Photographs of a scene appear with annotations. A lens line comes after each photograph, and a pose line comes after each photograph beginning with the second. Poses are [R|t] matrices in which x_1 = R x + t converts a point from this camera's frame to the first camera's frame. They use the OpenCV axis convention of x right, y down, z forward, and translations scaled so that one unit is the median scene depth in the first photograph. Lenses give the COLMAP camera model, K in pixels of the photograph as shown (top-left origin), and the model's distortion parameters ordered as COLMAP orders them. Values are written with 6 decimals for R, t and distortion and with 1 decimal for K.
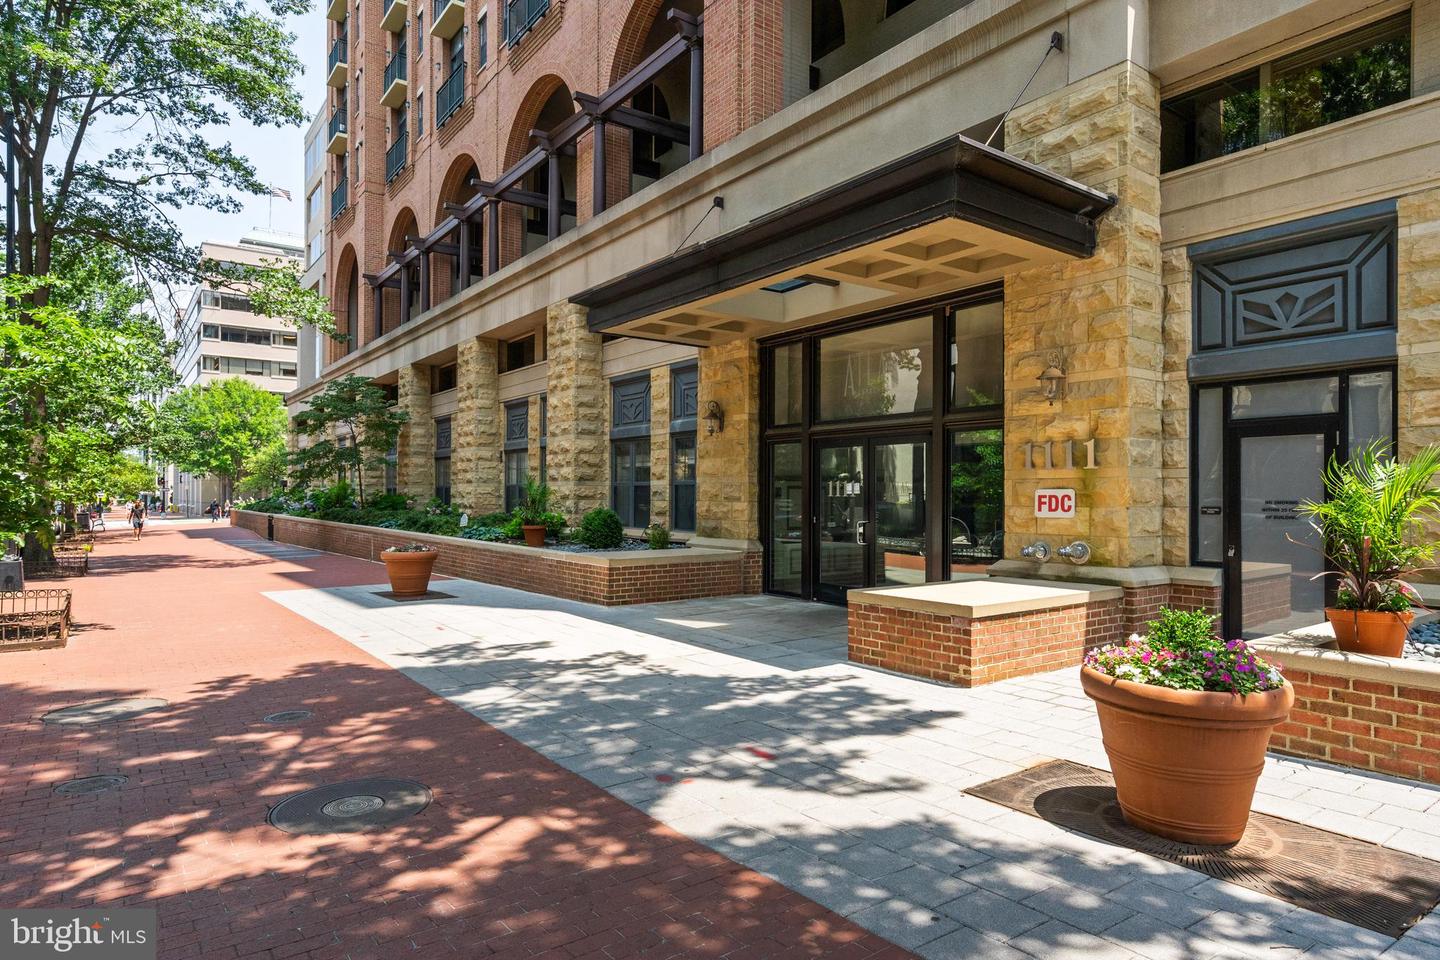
lens RADIAL K [[835.2, 0, 718.7], [0, 835.2, 501.4], [0, 0, 1]] dist [-0.004478, -0.000839]
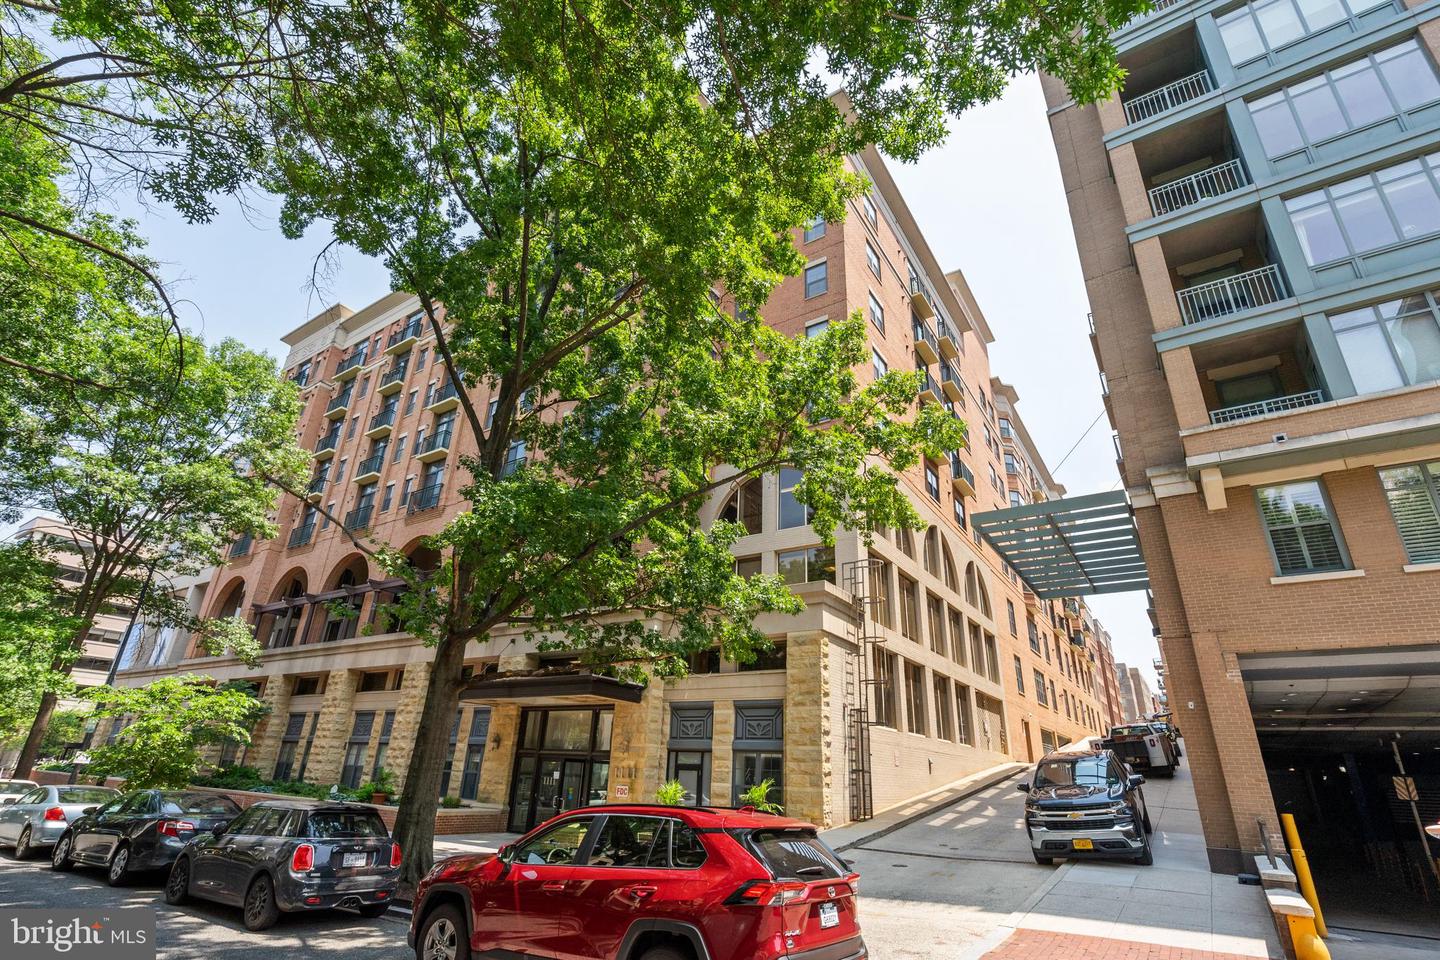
lens RADIAL K [[689.9, 0, 721.6], [0, 689.9, 488.6], [0, 0, 1]] dist [-0.001453, 0.000540]
pose [[0.941294, 0.163789, 0.295192, -0.078592], [-0.036331, 0.918488, -0.393777, -0.018536], [-0.335626, 0.359935, 0.870518, -0.869298]]
